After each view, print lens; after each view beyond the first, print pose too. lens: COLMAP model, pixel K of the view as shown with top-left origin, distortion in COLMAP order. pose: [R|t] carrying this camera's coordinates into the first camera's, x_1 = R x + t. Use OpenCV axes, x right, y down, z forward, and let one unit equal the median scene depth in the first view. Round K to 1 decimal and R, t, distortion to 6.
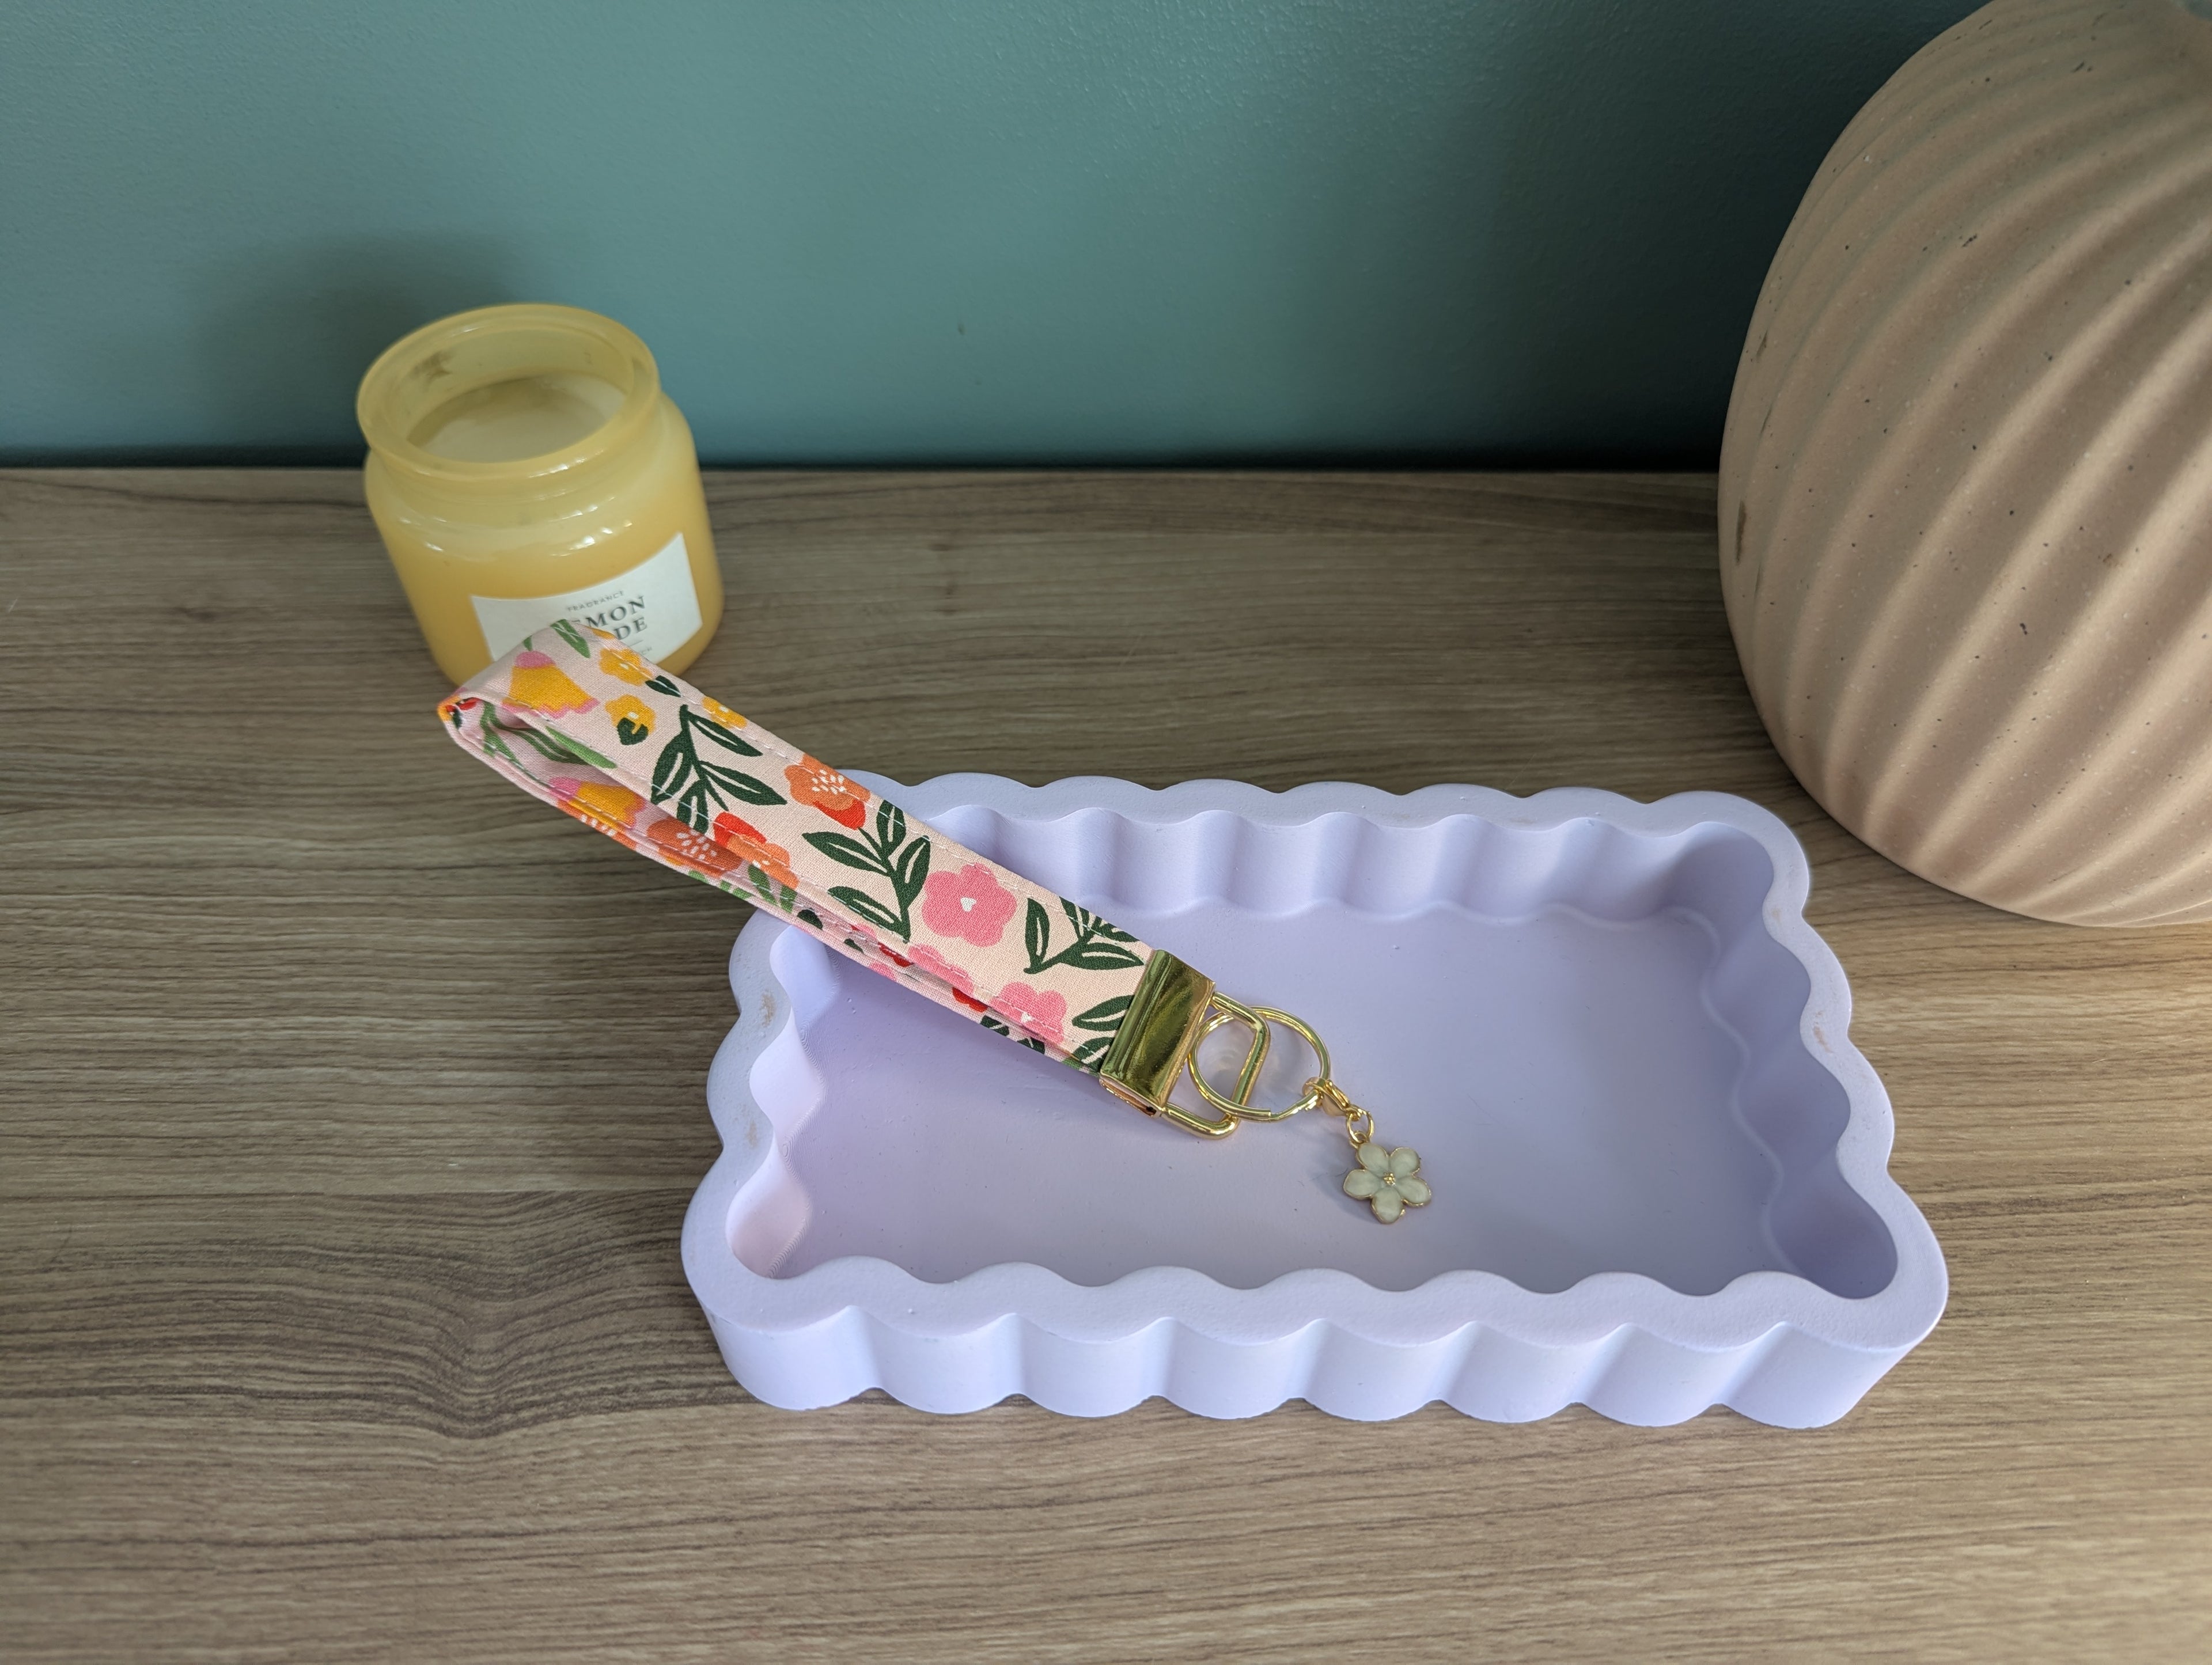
lens RADIAL K [[14722.5, 0, 1106.0], [0, 14722.5, 832.5], [0, 0, 1]] dist [0.472316, -231.521390]
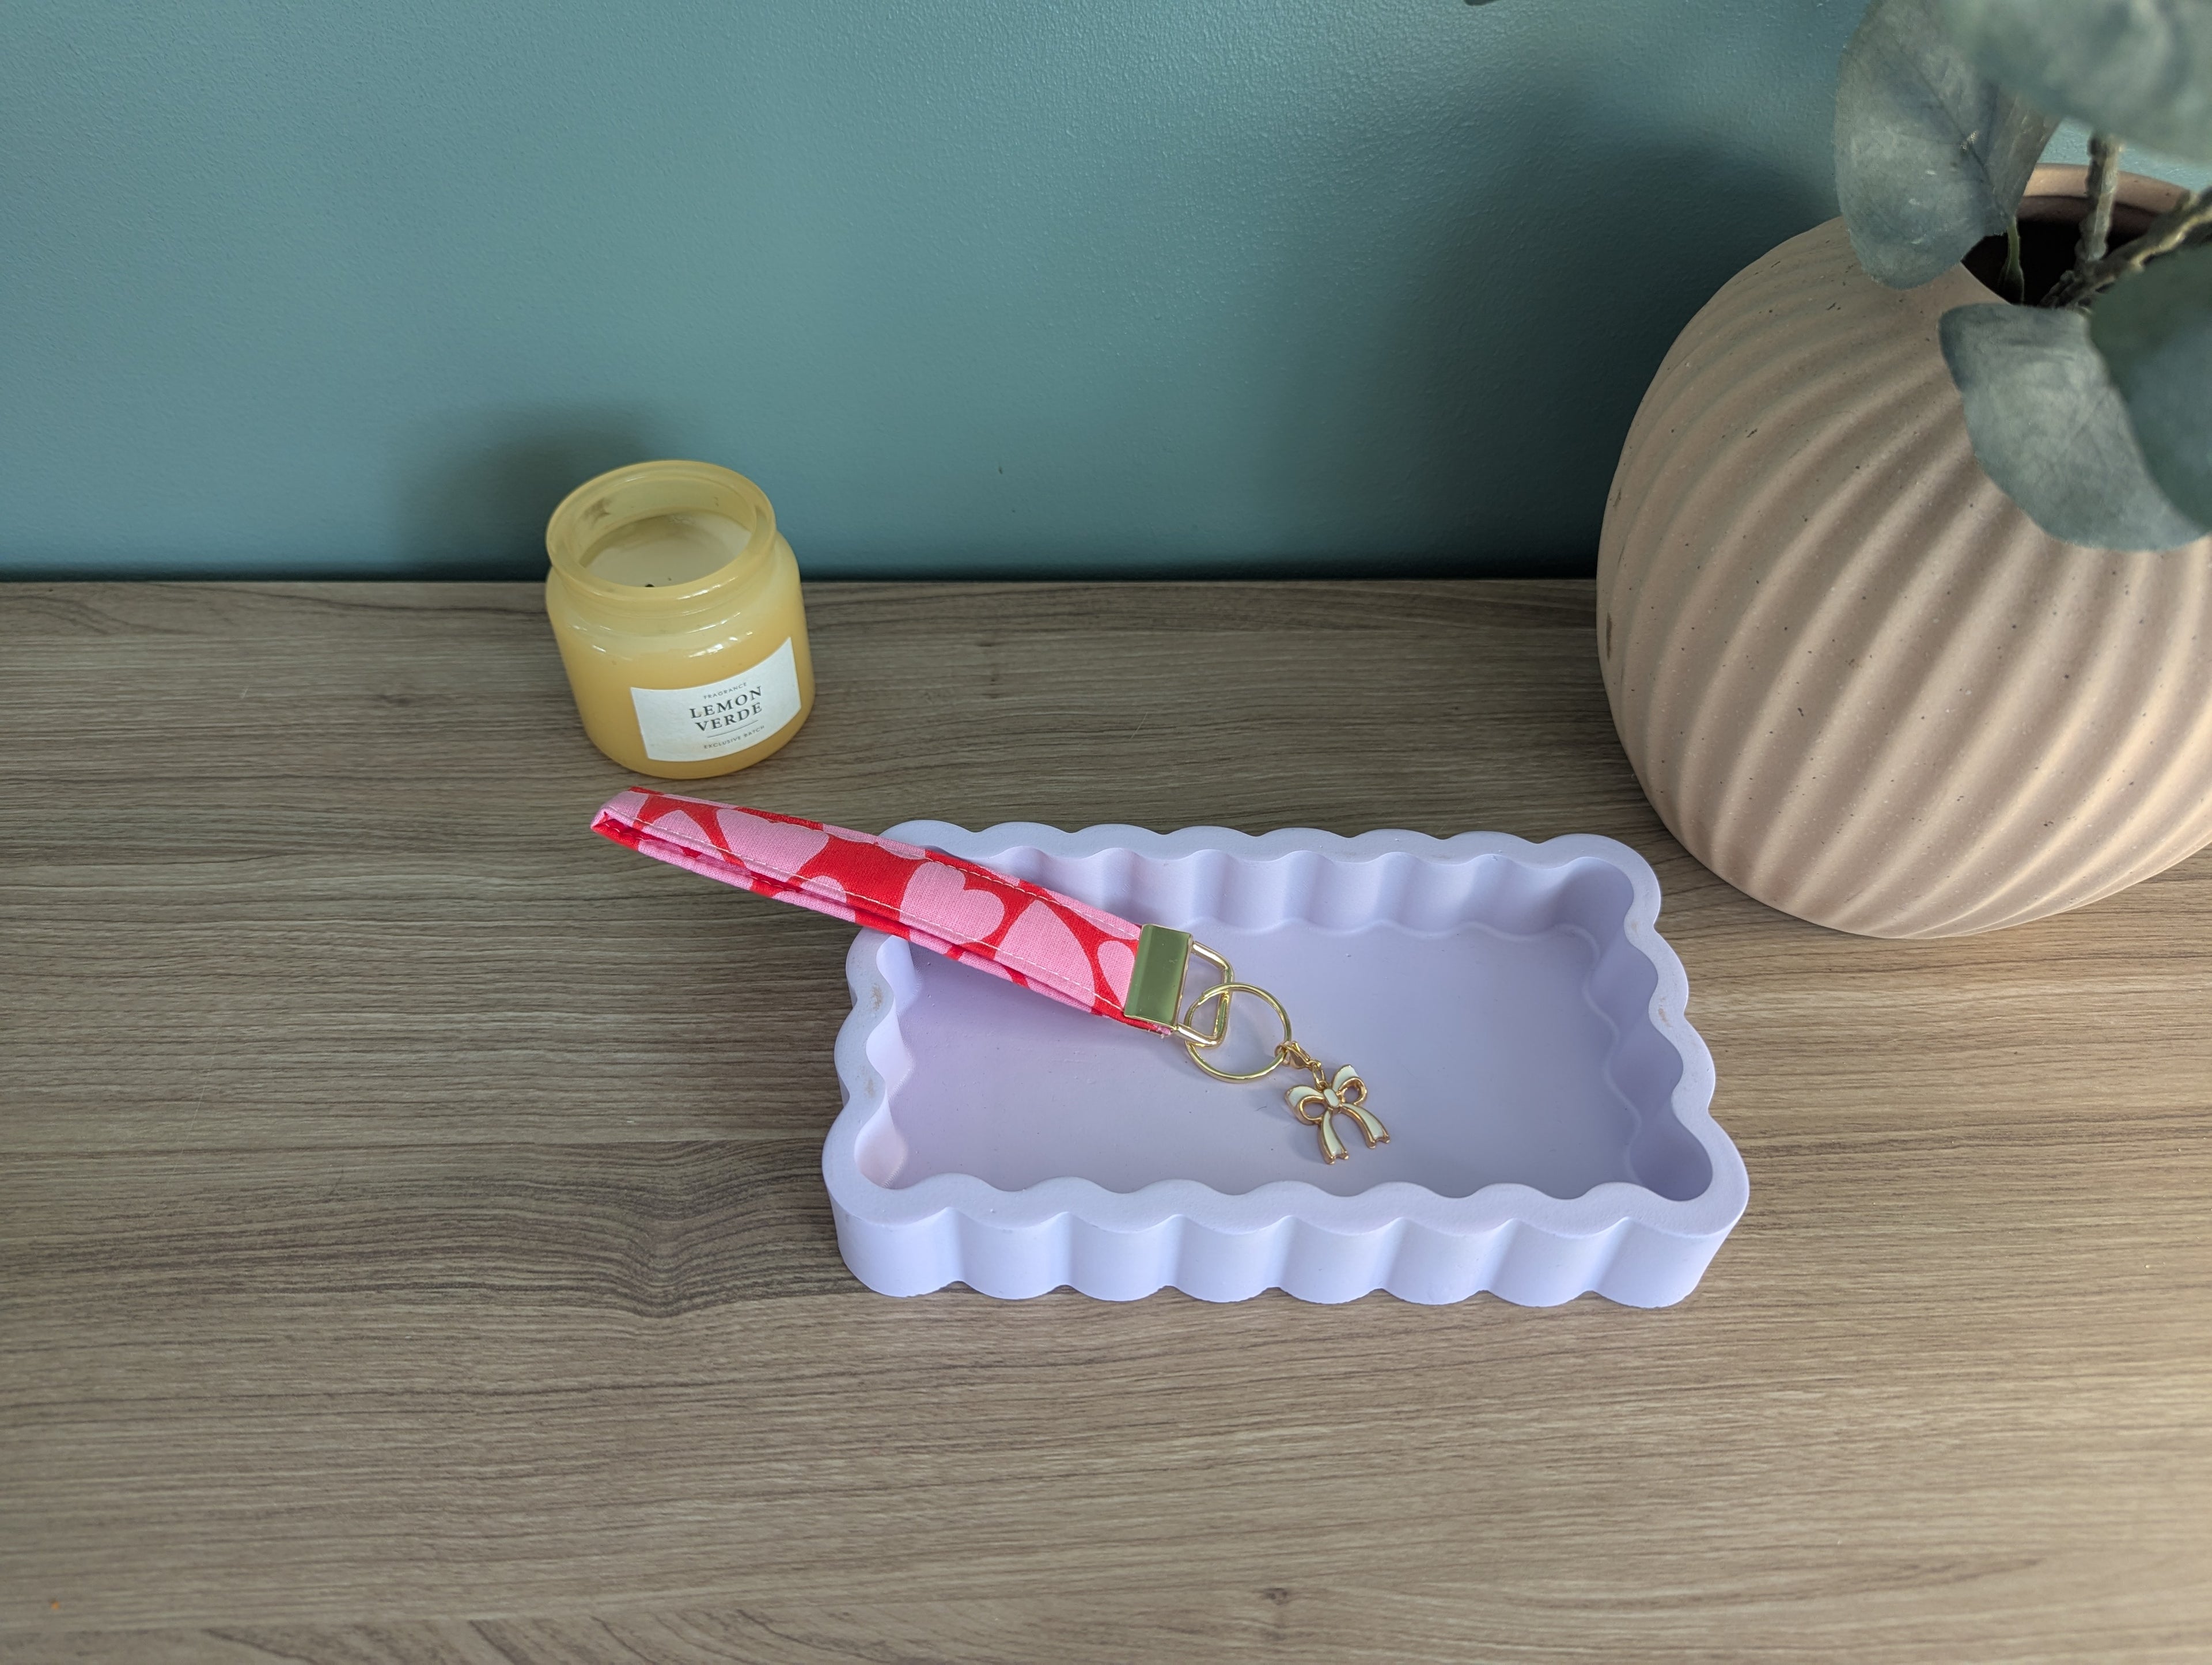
lens RADIAL K [[14722.5, 0, 1106.0], [0, 14722.5, 832.5], [0, 0, 1]] dist [0.472316, -231.521390]
pose [[0.999989, -0.004209, 0.001867, -0.004545], [0.004217, 0.999981, -0.004509, 0.003052], [-0.001848, 0.004517, 0.999988, -0.332082]]
